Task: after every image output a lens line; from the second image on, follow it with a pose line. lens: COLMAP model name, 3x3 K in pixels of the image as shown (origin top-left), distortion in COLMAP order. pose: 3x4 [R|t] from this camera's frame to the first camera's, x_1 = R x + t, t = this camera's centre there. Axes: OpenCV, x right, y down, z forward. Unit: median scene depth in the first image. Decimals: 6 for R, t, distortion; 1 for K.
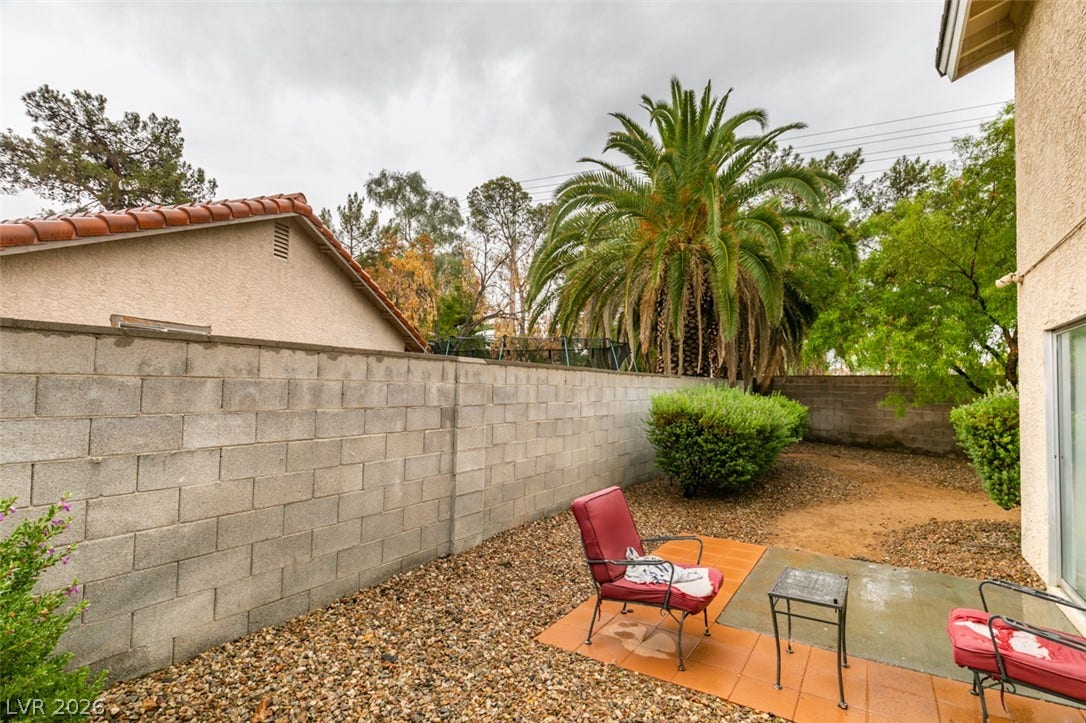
lens RADIAL K [[494.1, 0, 542.3], [0, 494.1, 367.0], [0, 0, 1]] dist [-0.001753, -0.000272]
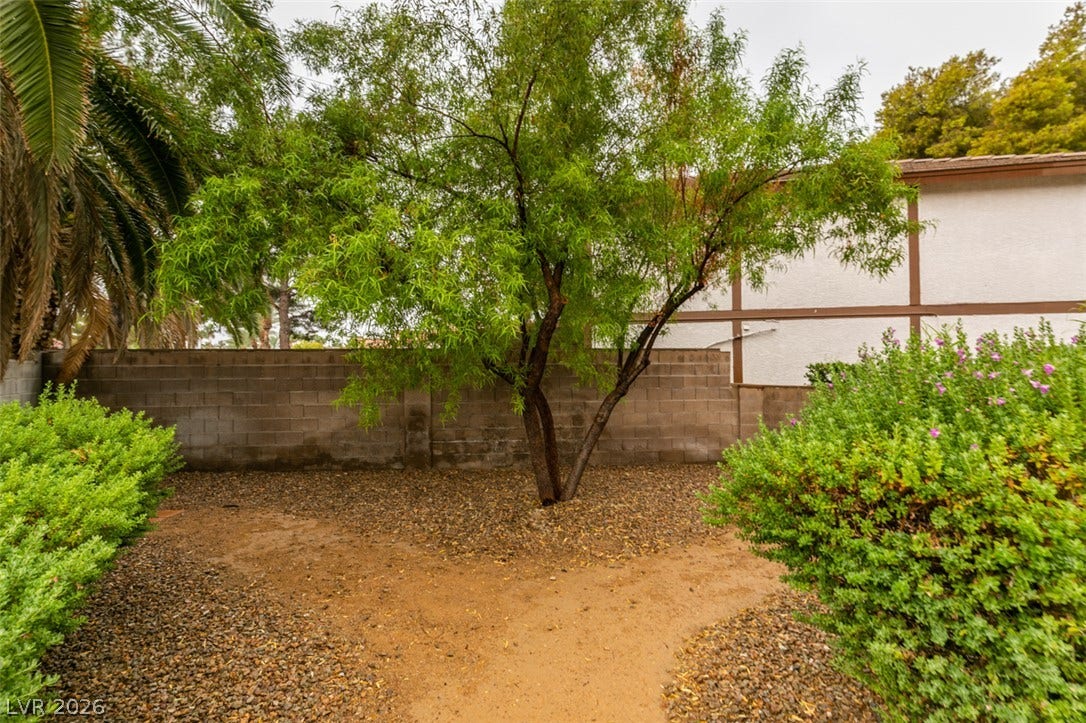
lens RADIAL K [[494.1, 0, 542.3], [0, 494.1, 367.0], [0, 0, 1]] dist [-0.001753, -0.000272]
pose [[0.408835, -0.010193, 0.912552, 0.247398], [-0.018933, 0.999628, 0.019648, 0.021131], [-0.912412, -0.025311, 0.408489, 0.470569]]
